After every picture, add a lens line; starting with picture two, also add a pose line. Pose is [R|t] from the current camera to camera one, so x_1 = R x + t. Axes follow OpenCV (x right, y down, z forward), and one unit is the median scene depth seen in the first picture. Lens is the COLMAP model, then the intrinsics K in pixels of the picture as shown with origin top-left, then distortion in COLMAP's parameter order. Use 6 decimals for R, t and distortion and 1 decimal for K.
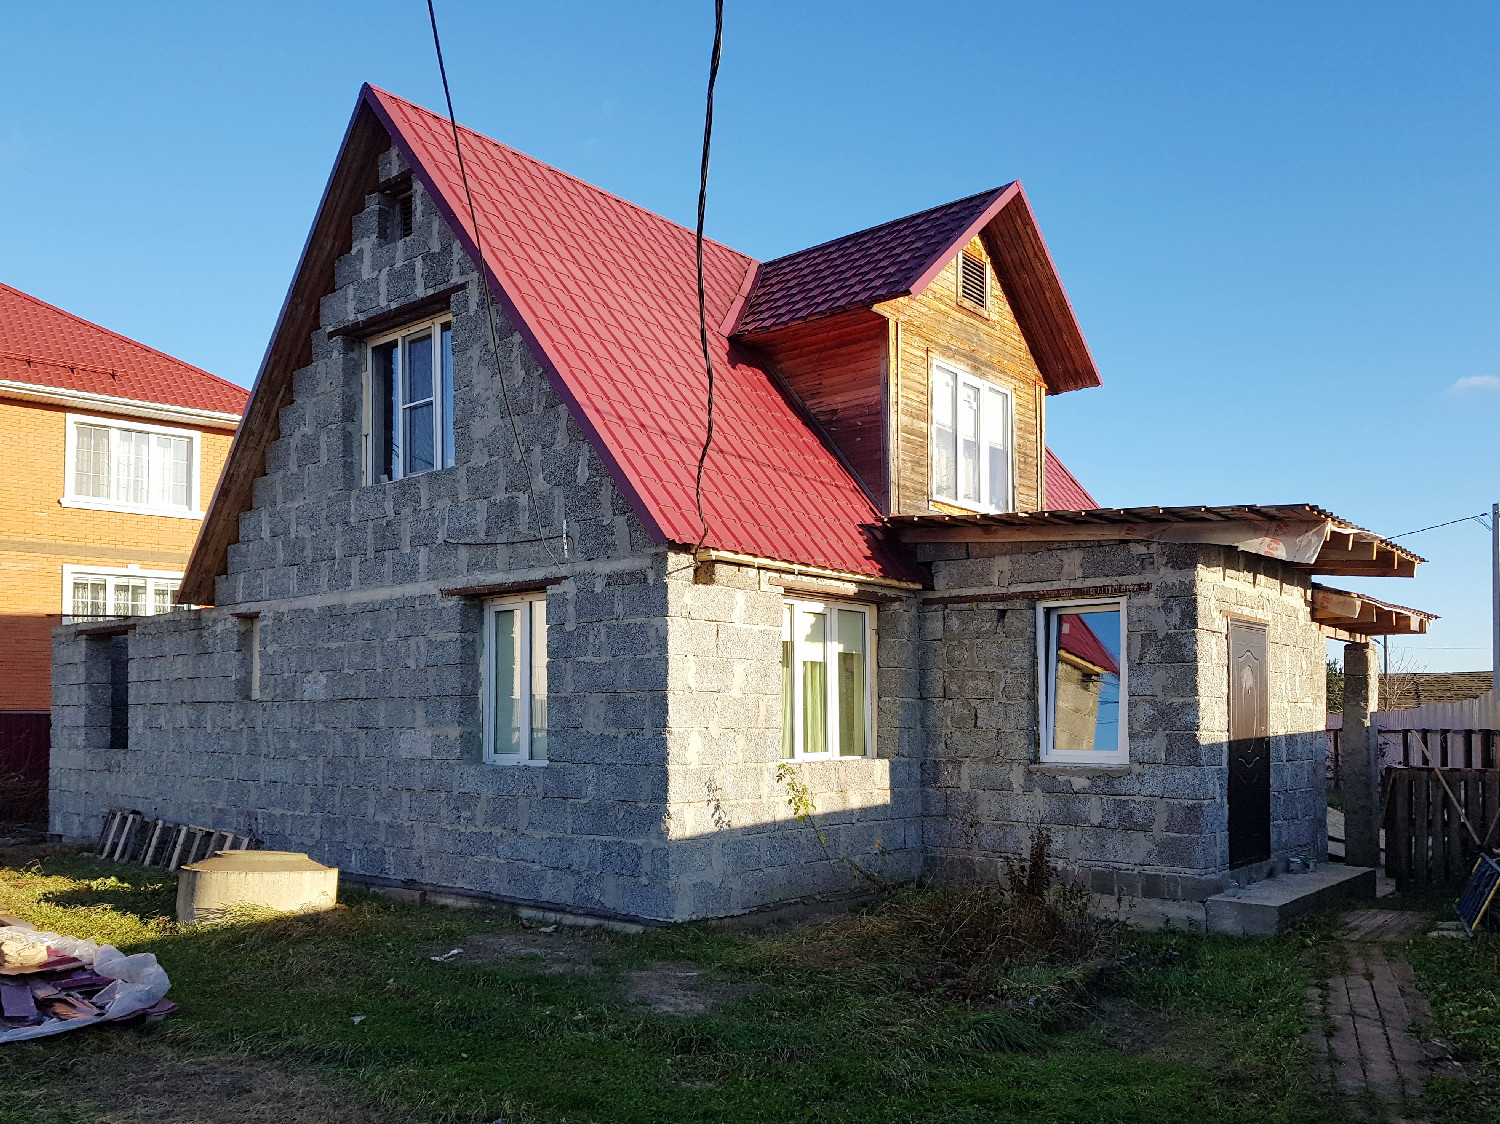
lens RADIAL K [[1153.0, 0, 771.6], [0, 1153.0, 667.2], [0, 0, 1]] dist [0.077335, -0.133112]
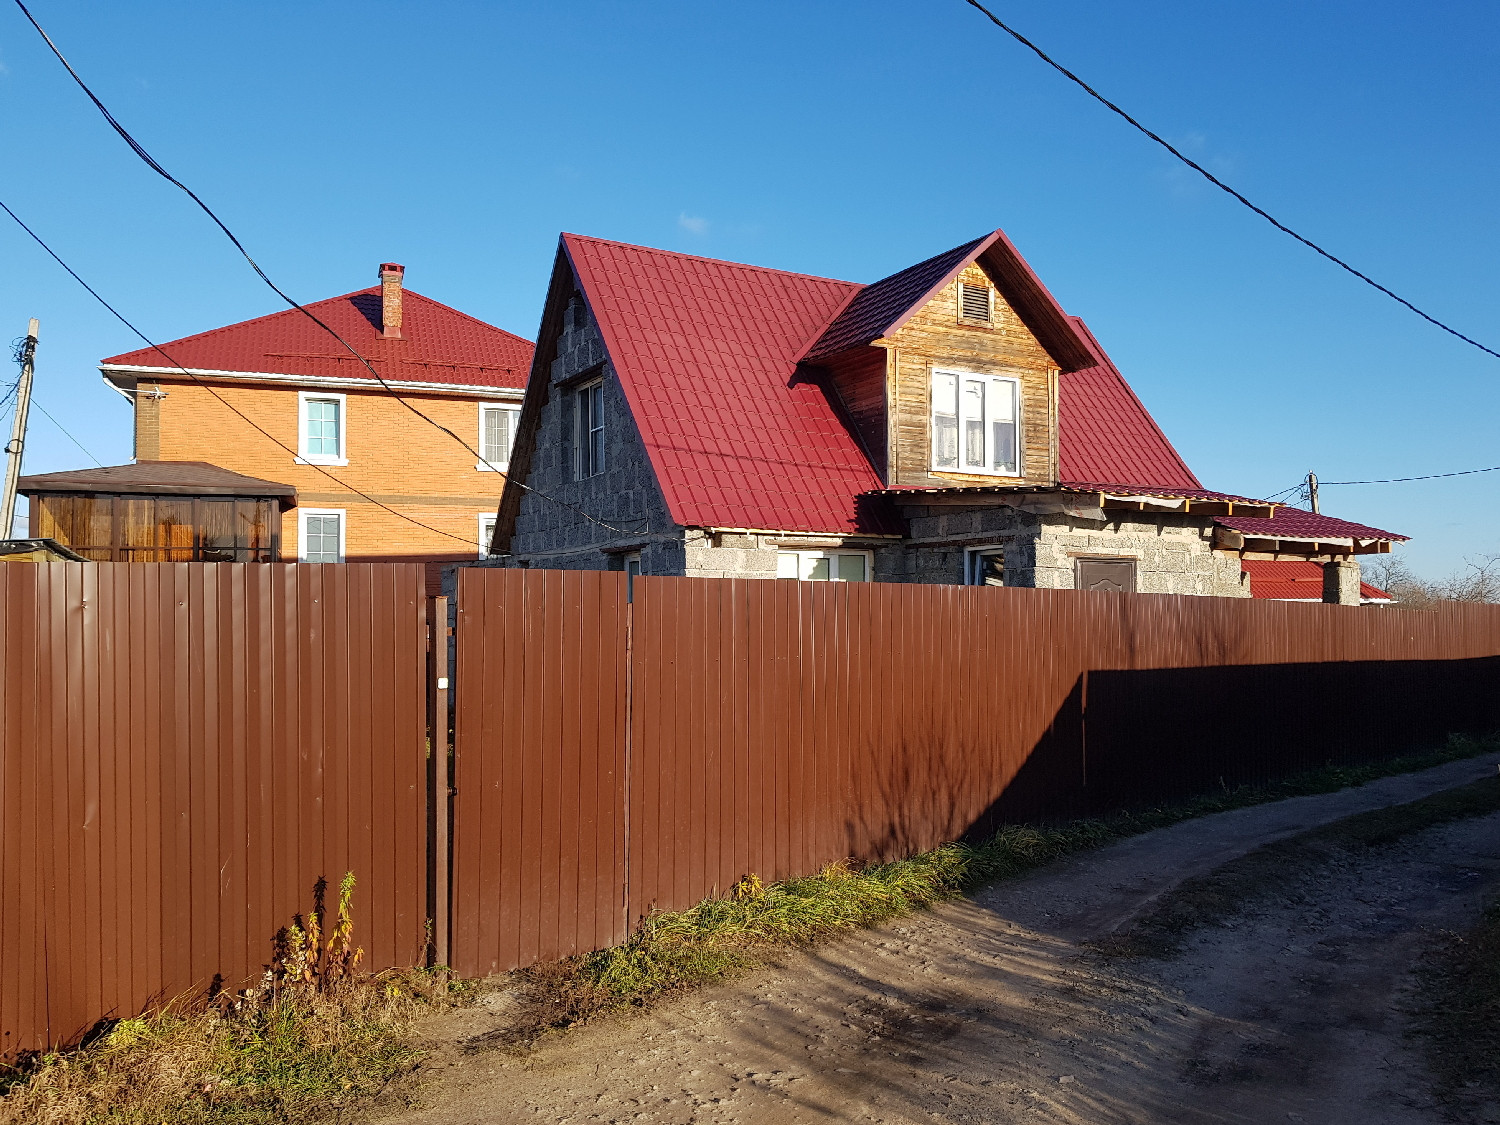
lens RADIAL K [[1195.7, 0, 750.0], [0, 1195.7, 562.5], [0, 0, 1]] dist [0.111092, -0.163104]
pose [[0.926278, -0.020098, -0.376304, 0.469843], [0.019443, 0.999796, -0.005540, -0.030096], [0.376338, -0.002185, 0.926480, -0.410802]]
